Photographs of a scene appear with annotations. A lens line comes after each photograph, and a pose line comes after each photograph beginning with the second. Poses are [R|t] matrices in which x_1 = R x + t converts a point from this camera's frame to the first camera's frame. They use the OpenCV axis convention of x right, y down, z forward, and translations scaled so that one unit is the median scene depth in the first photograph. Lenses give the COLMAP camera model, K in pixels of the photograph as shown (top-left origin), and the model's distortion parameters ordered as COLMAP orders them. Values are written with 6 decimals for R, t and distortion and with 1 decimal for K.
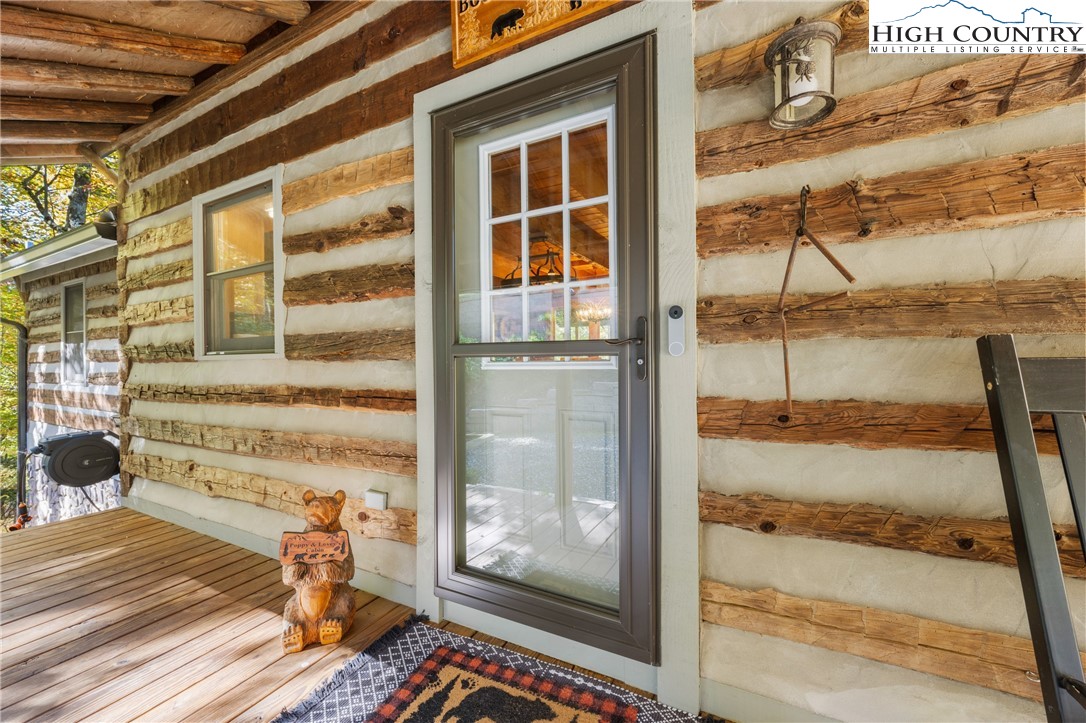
lens RADIAL K [[431.7, 0, 542.5], [0, 431.7, 355.5], [0, 0, 1]] dist [-0.001751, -0.000270]
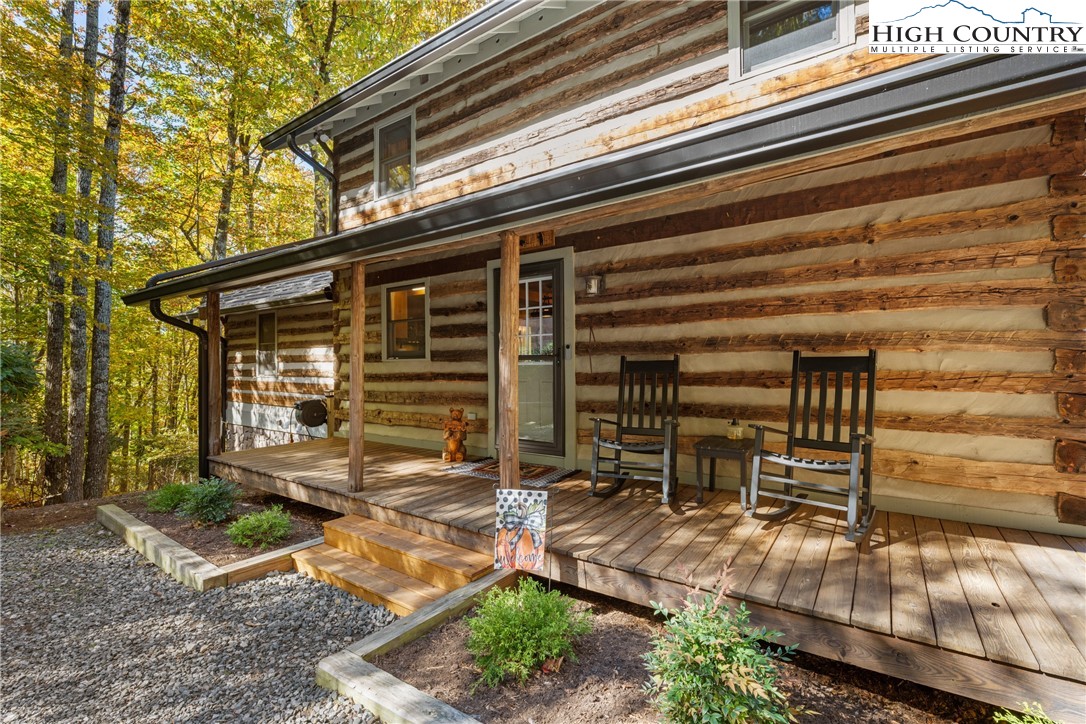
lens RADIAL K [[477.0, 0, 542.6], [0, 477.0, 359.4], [0, 0, 1]] dist [0.000689, 0.000065]
pose [[0.992247, 0.001307, -0.124275, 0.337760], [-0.000989, 0.999996, 0.002617, -0.008395], [0.124278, -0.002474, 0.992244, -1.559809]]
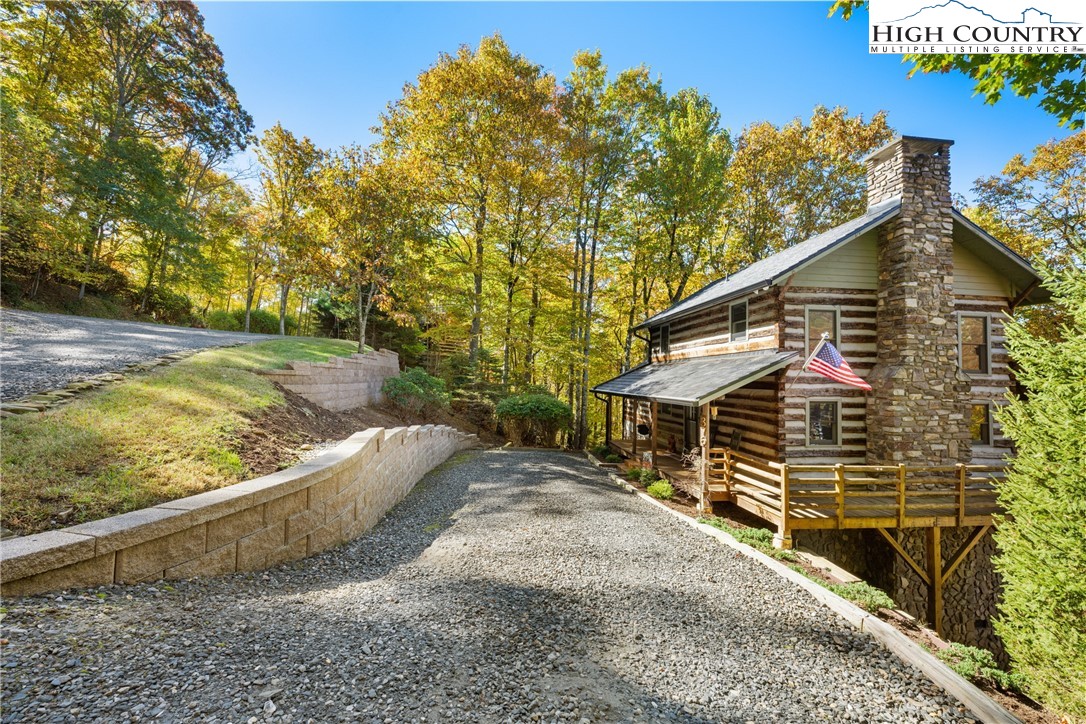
lens RADIAL K [[431.7, 0, 540.1], [0, 431.7, 363.2], [0, 0, 1]] dist [-0.001751, -0.000270]
pose [[0.559316, -0.011094, -0.828880, 3.704953], [-0.014208, 0.999635, -0.022967, -0.622389], [0.828833, 0.024623, 0.558955, -4.361662]]
